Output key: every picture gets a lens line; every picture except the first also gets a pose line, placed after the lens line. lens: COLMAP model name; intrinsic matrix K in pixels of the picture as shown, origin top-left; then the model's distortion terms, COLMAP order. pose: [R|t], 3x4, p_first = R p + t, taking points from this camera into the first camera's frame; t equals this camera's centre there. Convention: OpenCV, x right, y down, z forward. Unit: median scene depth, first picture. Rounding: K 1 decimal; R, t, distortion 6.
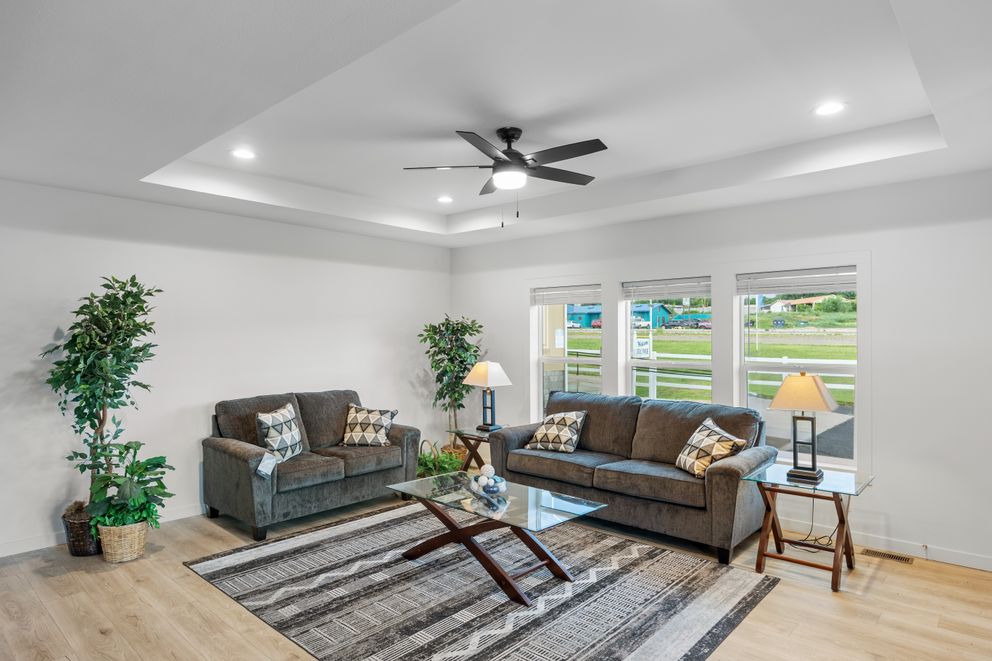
lens RADIAL K [[573.5, 0, 501.0], [0, 573.5, 344.2], [0, 0, 1]] dist [0.001501, 0.000100]
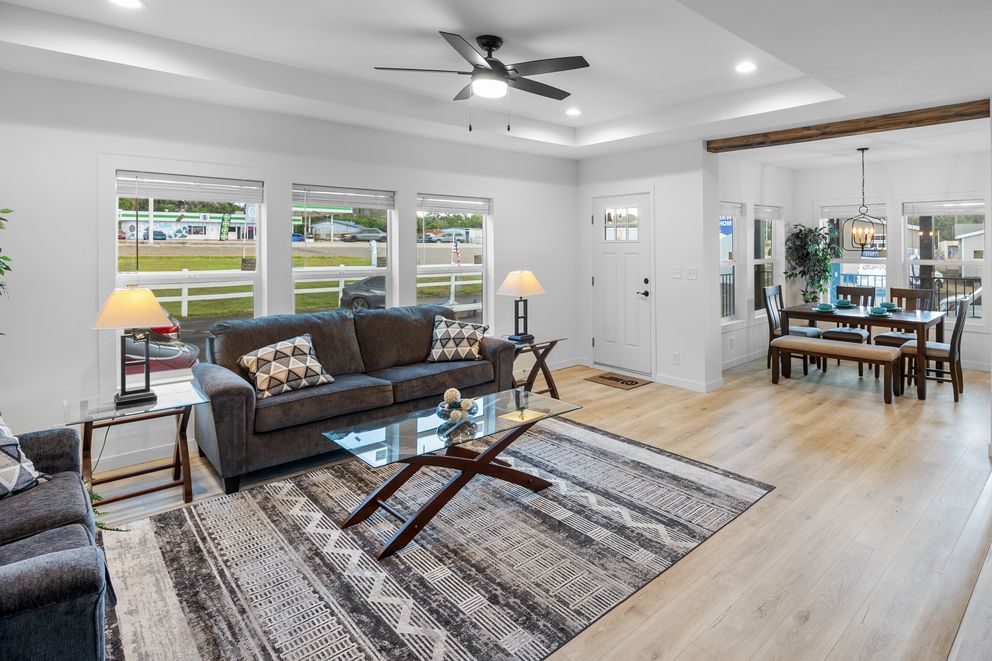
lens RADIAL K [[531.9, 0, 613.4], [0, 531.9, 251.9], [0, 0, 1]] dist [-0.012068, 0.000283]
pose [[0.015850, -0.010106, 0.999823, -0.669777], [0.010683, 0.999894, 0.009937, -0.007233], [-0.999817, 0.010524, 0.015956, 0.579973]]
